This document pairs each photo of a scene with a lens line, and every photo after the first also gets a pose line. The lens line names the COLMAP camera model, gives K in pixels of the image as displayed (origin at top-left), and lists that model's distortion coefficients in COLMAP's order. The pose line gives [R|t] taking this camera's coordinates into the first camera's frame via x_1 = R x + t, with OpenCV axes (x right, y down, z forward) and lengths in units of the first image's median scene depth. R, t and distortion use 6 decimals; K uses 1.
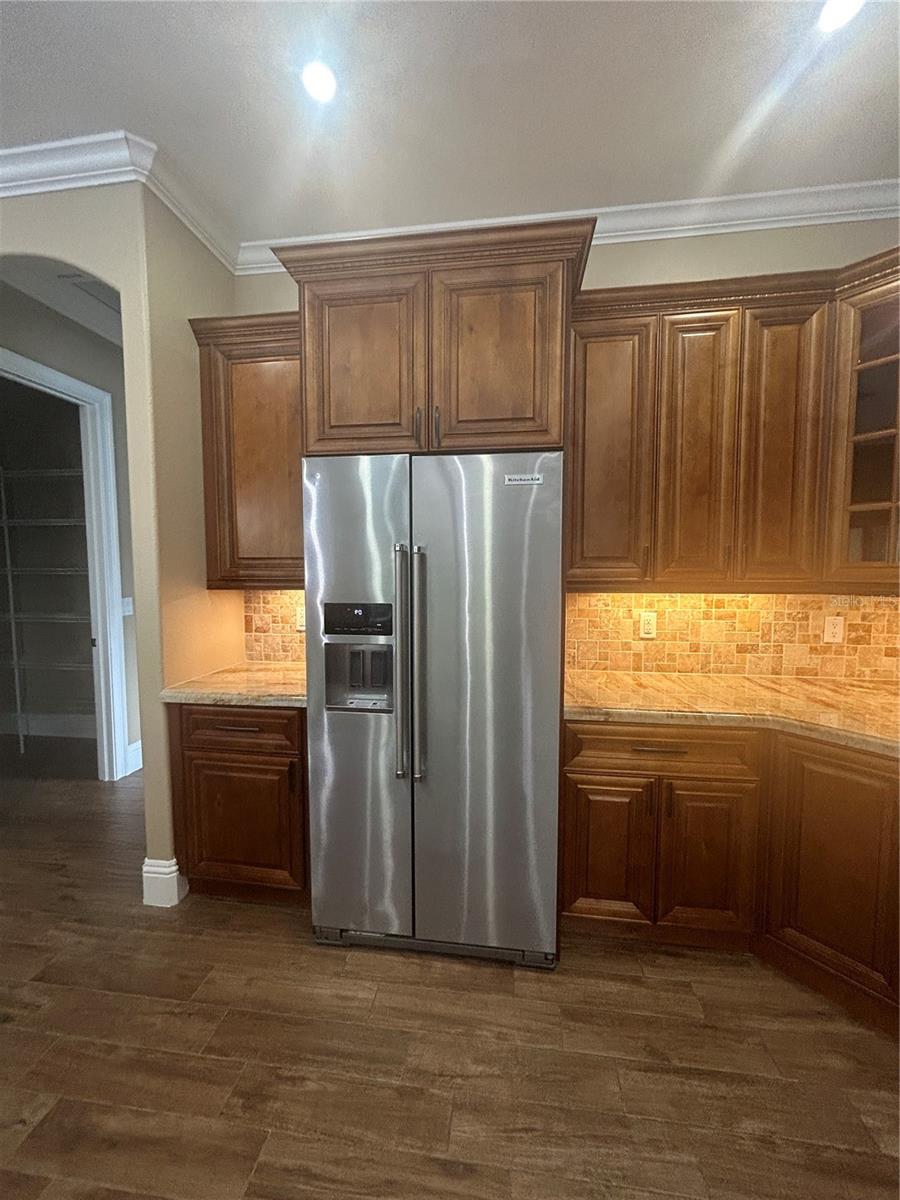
lens RADIAL K [[486.3, 0, 446.4], [0, 486.3, 601.1], [0, 0, 1]] dist [0.000185, -0.000069]
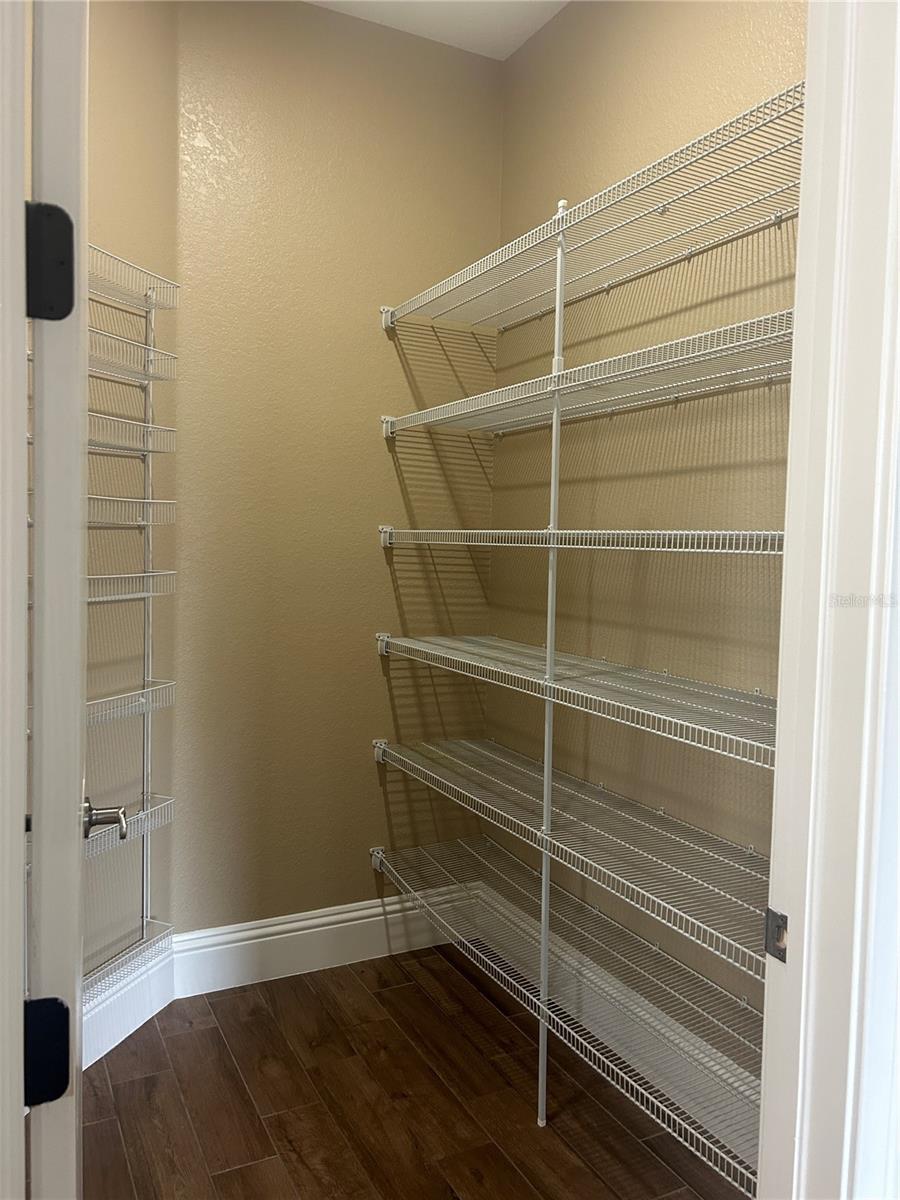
lens RADIAL K [[913.3, 0, 452.6], [0, 913.3, 598.2], [0, 0, 1]] dist [0.002886, 0.000337]
pose [[0.559869, 0.060587, -0.826363, -0.536583], [-0.077533, 0.996778, 0.020552, -0.023960], [0.824946, 0.052564, 0.562762, 0.728915]]
